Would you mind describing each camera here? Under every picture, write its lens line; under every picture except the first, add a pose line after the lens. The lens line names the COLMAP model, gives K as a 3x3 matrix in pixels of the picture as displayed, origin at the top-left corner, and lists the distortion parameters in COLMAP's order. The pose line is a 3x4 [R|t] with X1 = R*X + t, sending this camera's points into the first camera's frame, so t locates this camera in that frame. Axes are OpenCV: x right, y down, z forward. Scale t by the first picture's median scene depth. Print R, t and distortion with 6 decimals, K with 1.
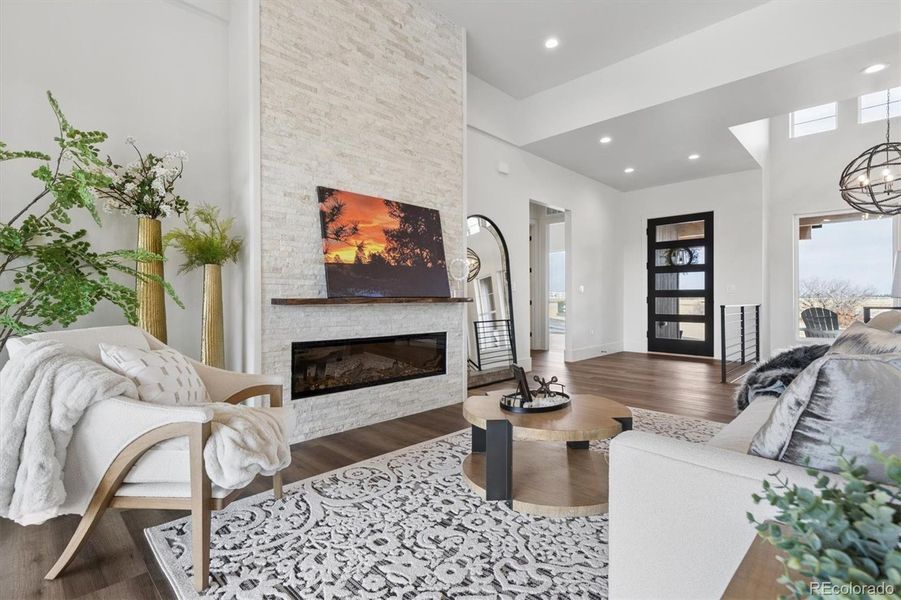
lens RADIAL K [[425.5, 0, 450.5], [0, 425.5, 300.0], [0, 0, 1]] dist [-0.001052, 0.000558]
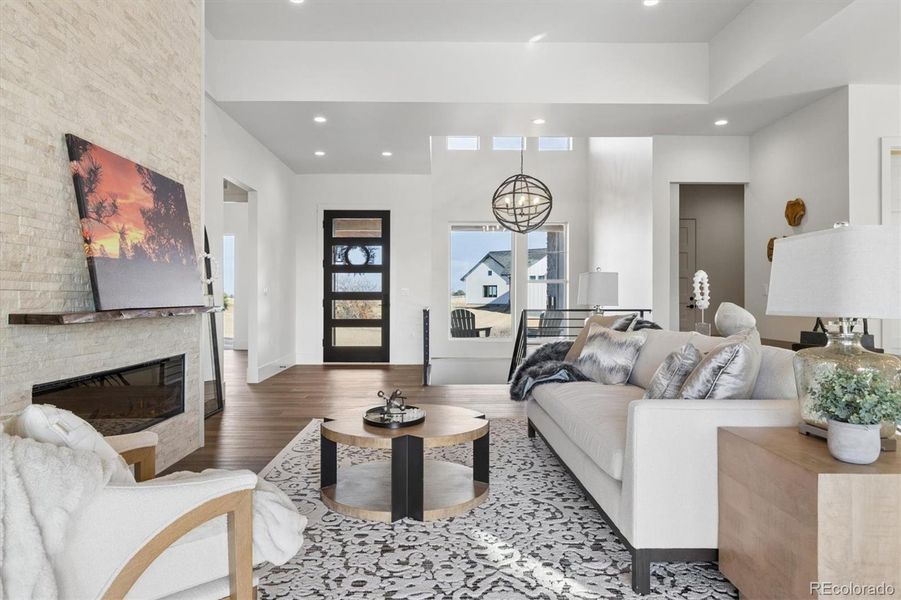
lens RADIAL K [[570.7, 0, 450.5], [0, 570.7, 300.0], [0, 0, 1]] dist [-0.000876, 0.002797]
pose [[0.699818, -0.002865, 0.714315, -0.452410], [0.002218, 0.999996, 0.001839, -0.019220], [-0.714317, 0.000298, 0.699822, 0.004233]]
